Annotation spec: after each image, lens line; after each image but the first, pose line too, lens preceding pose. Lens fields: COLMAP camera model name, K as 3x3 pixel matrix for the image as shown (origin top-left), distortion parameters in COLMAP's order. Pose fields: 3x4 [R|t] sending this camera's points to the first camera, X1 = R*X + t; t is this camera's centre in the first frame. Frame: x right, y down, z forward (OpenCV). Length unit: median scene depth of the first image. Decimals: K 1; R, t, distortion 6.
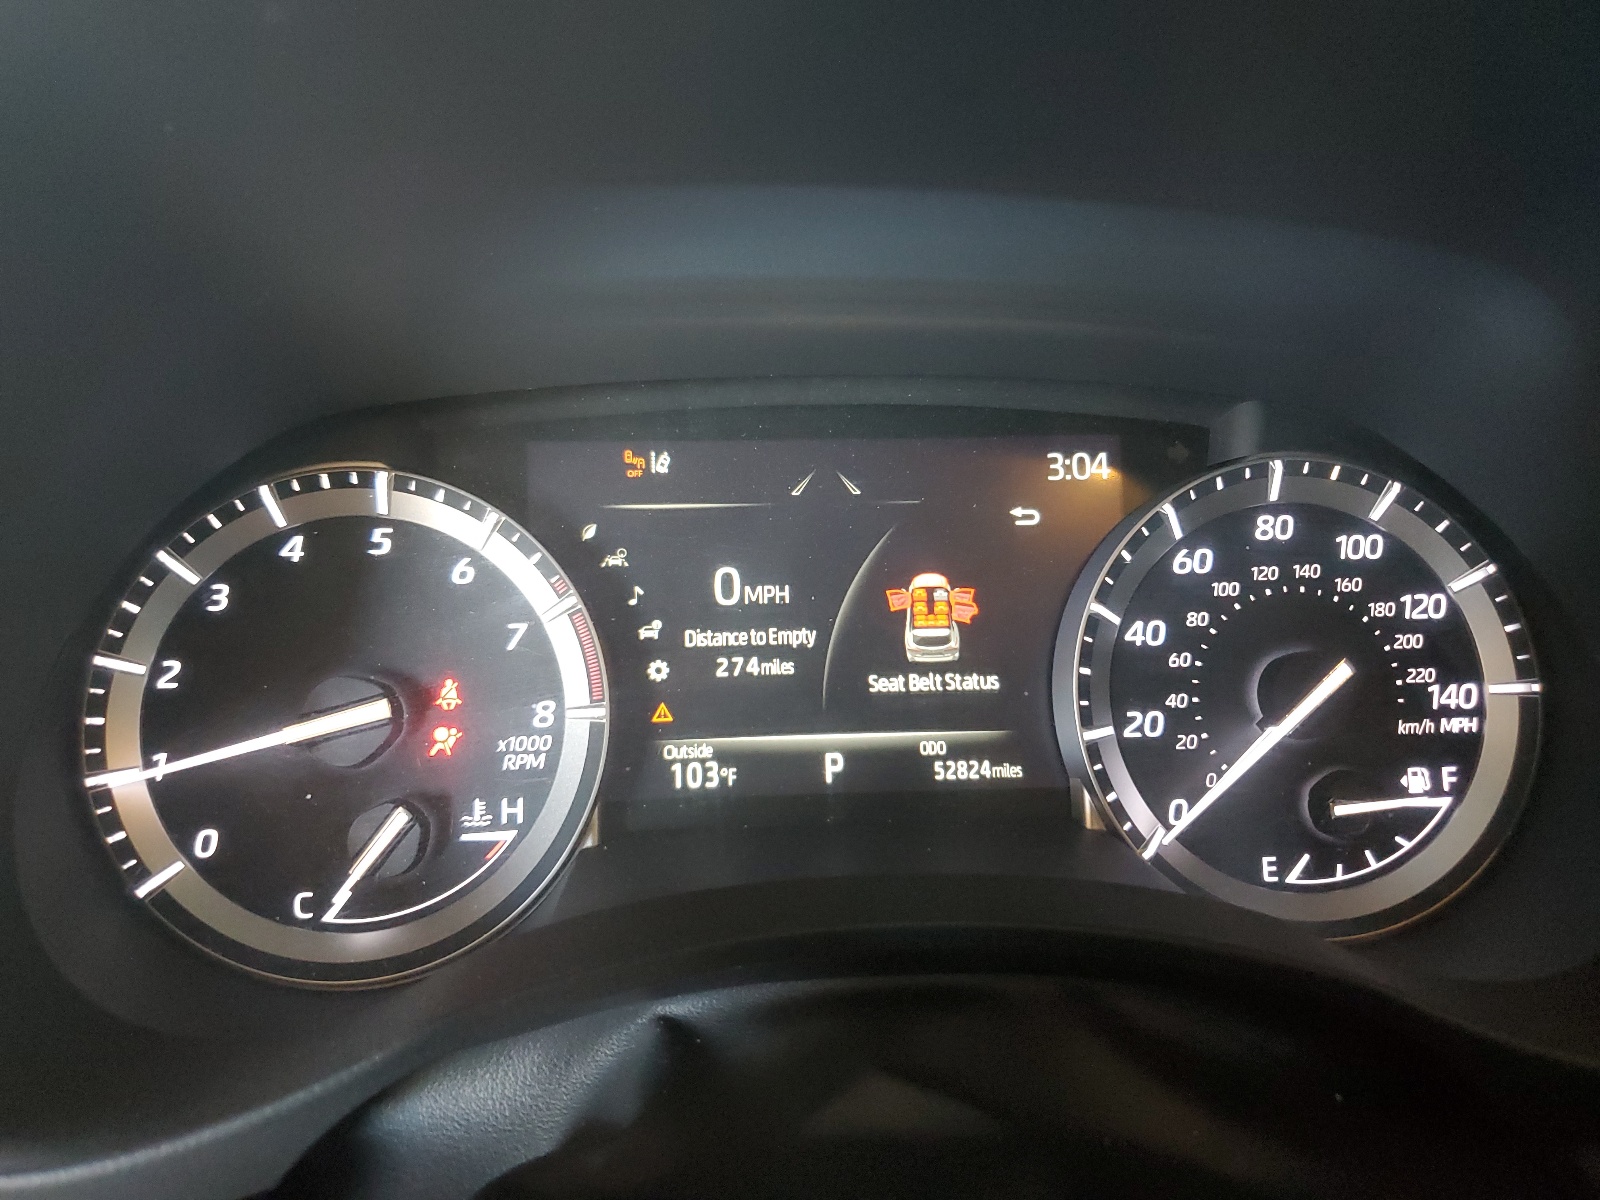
lens RADIAL K [[1222.8, 0, 796.4], [0, 1222.8, 598.3], [0, 0, 1]] dist [-0.001830, -0.002820]
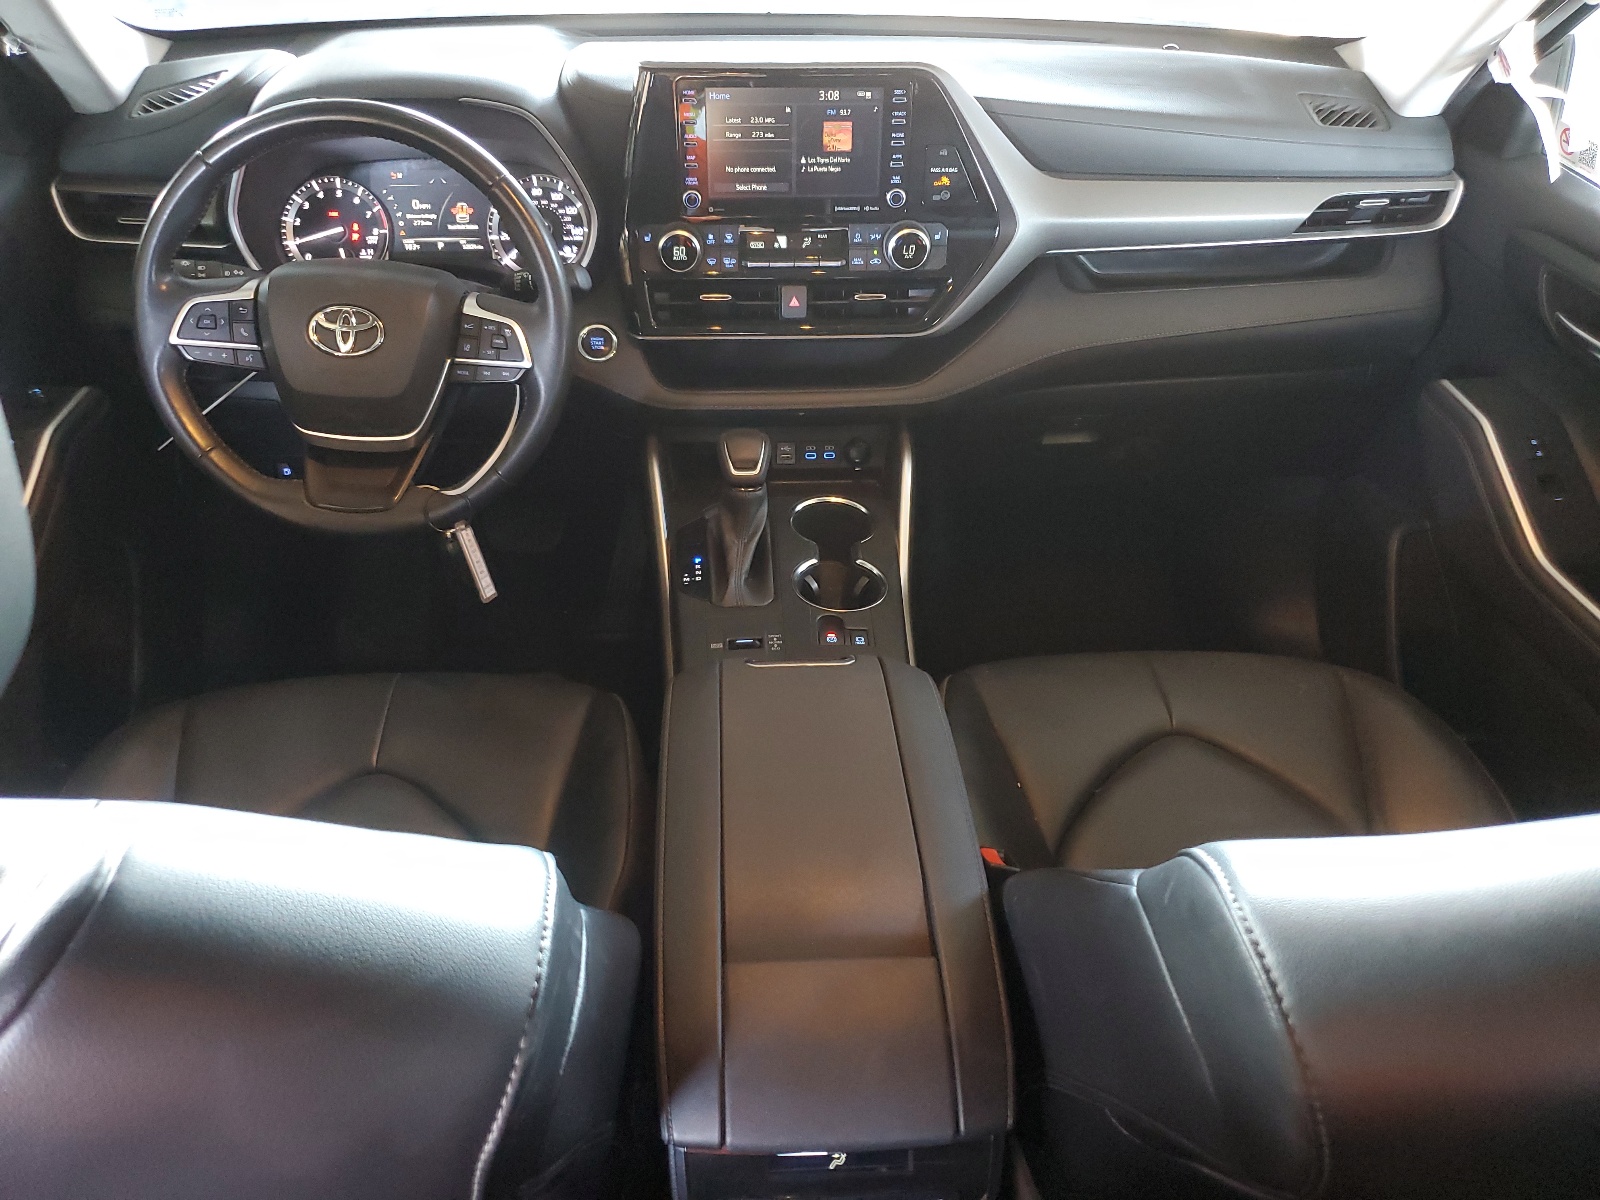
lens RADIAL K [[1222.8, 0, 804.1], [0, 1222.8, 597.3], [0, 0, 1]] dist [-0.001830, -0.002820]
pose [[0.999649, 0.015391, -0.021574, 1.518683], [-0.009389, 0.966951, 0.254788, 0.232681], [0.024782, -0.254496, 0.966756, -3.756591]]
